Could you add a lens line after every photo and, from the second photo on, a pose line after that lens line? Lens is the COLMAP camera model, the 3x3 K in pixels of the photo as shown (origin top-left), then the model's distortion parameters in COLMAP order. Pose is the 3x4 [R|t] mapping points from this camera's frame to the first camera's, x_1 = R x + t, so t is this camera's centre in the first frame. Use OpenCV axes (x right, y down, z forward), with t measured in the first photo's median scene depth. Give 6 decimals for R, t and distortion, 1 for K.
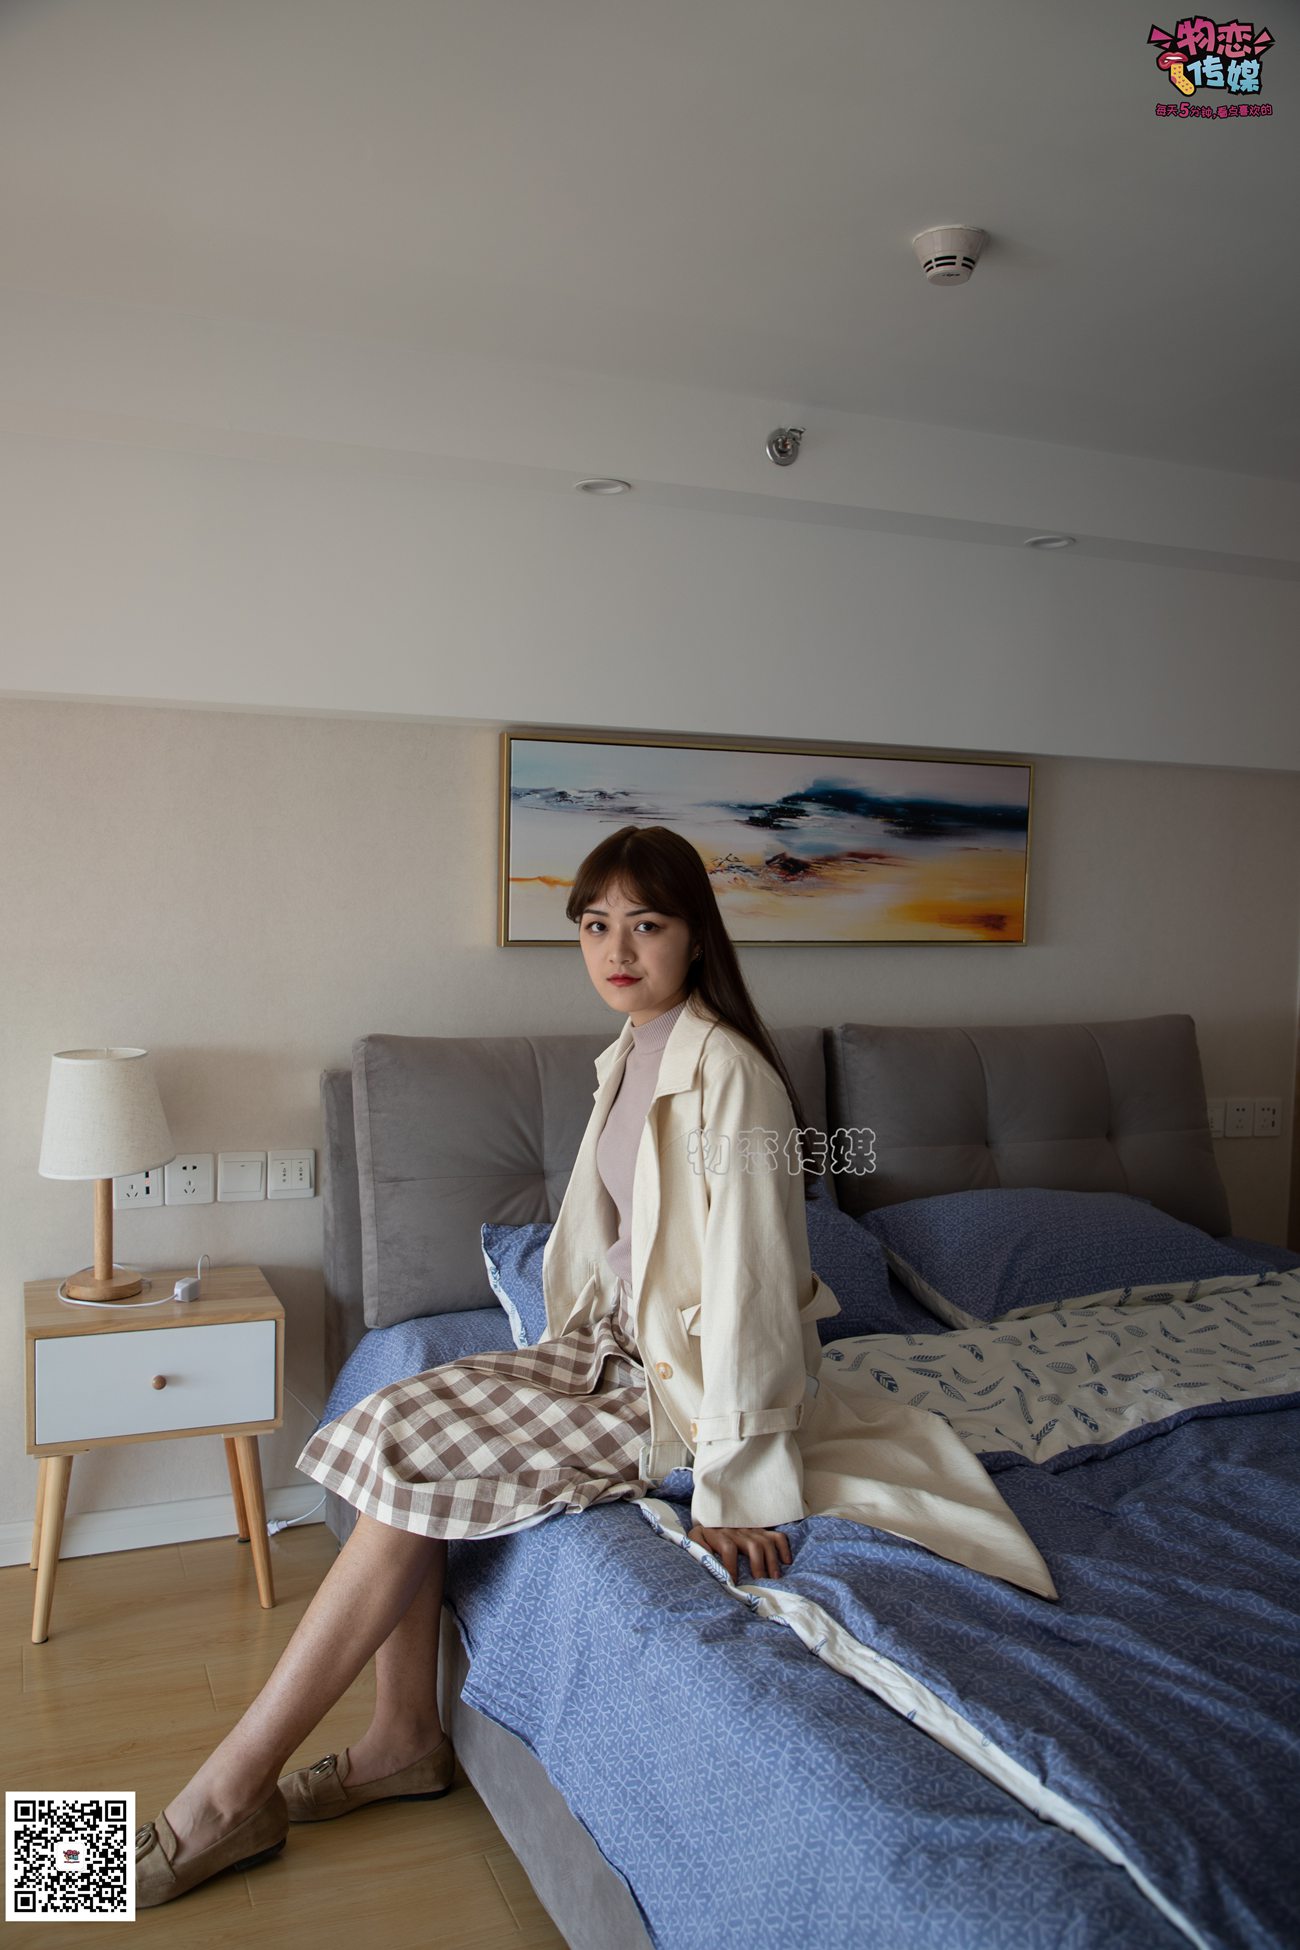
lens RADIAL K [[1526.4, 0, 650.0], [0, 1526.4, 975.0], [0, 0, 1]] dist [-0.011974, -0.002730]
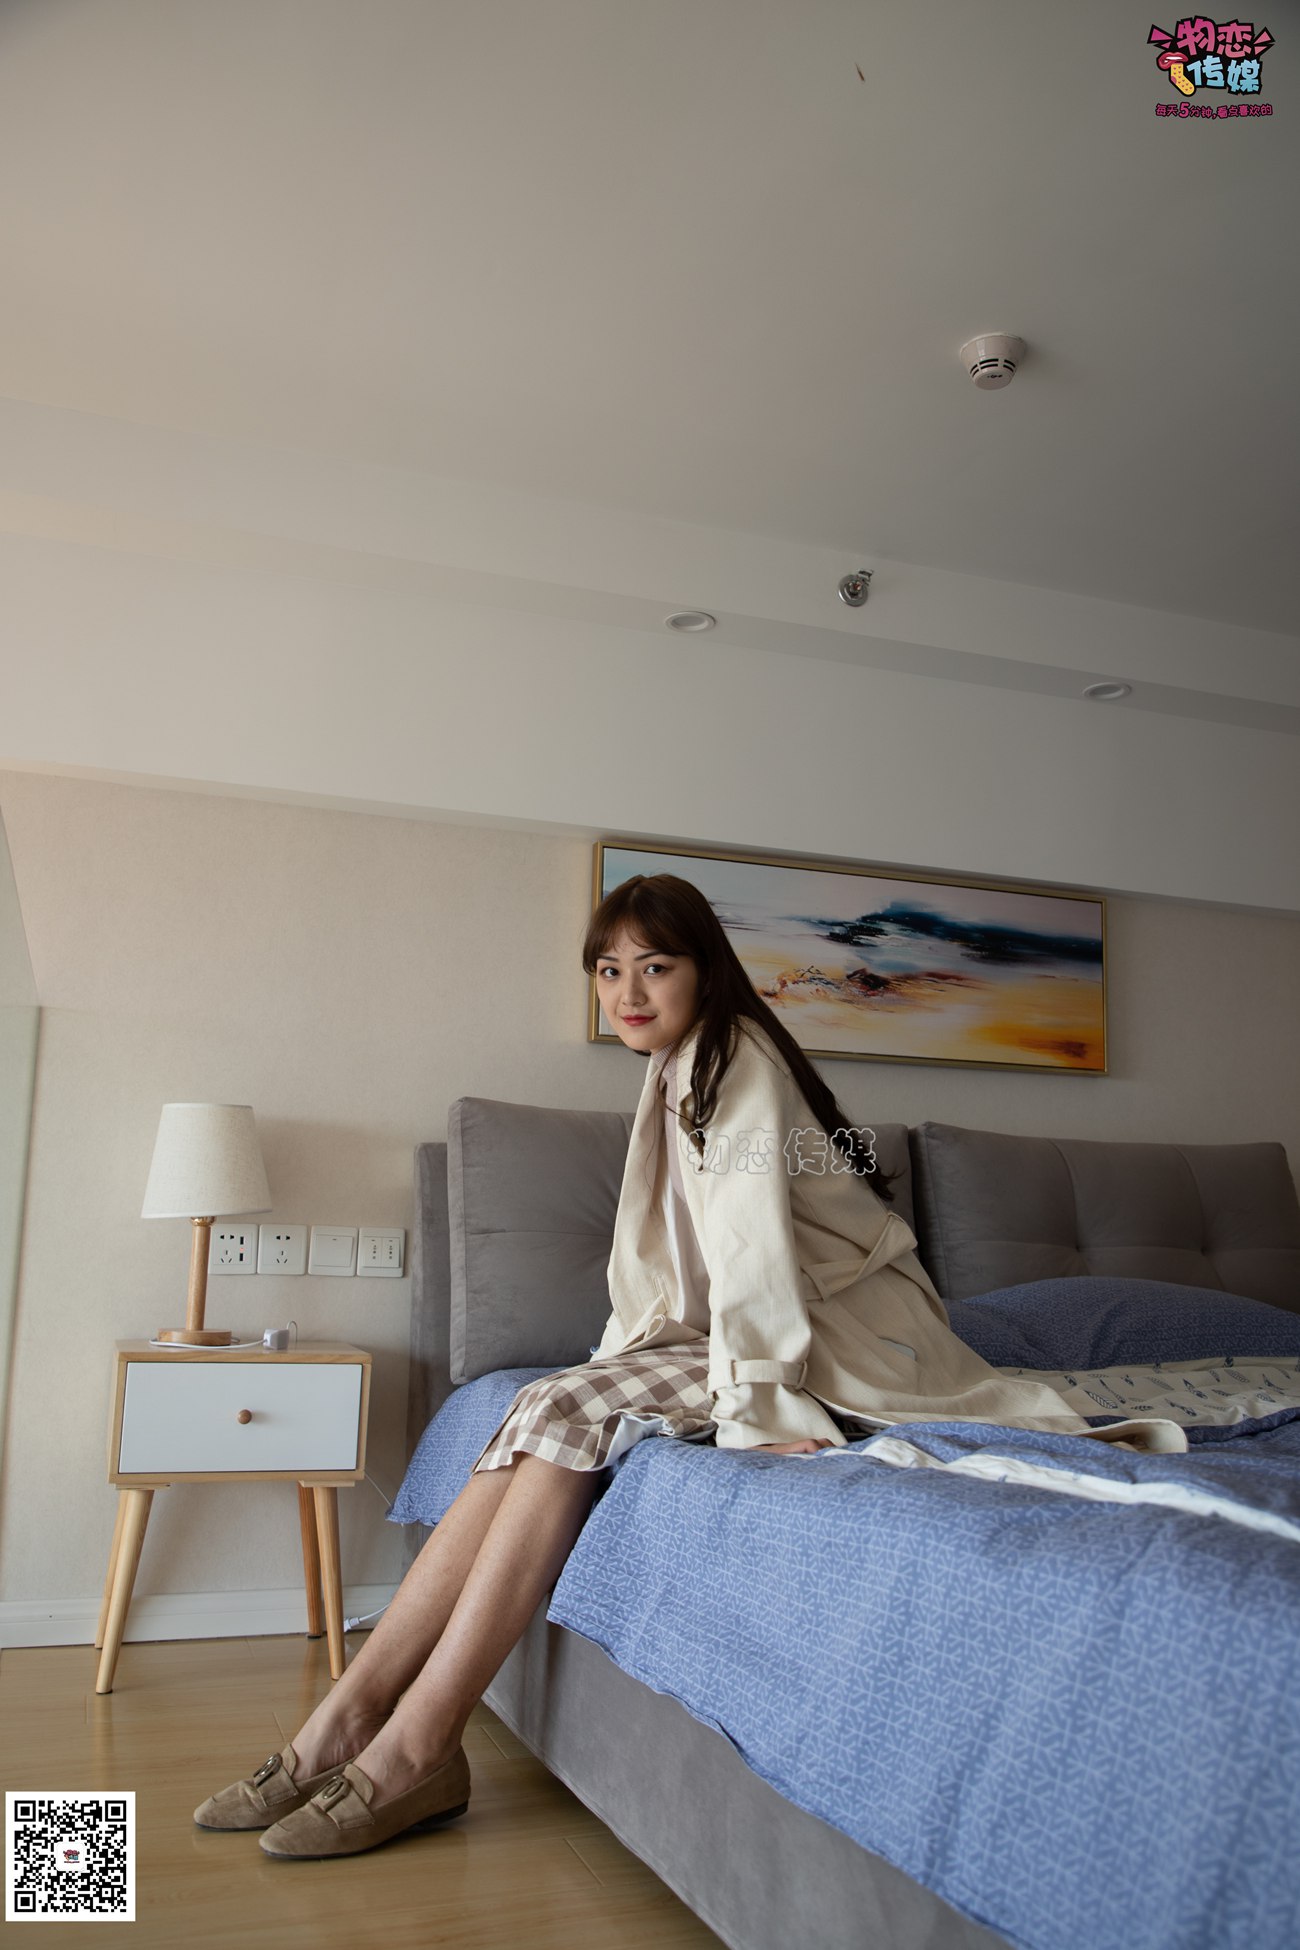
lens RADIAL K [[1568.0, 0, 653.8], [0, 1568.0, 988.3], [0, 0, 1]] dist [-0.004560, 0.016374]
pose [[0.998793, -0.003215, -0.049012, -0.003009], [-0.007945, 0.974139, -0.225810, 0.202028], [0.048471, 0.225926, 0.972938, -0.045271]]
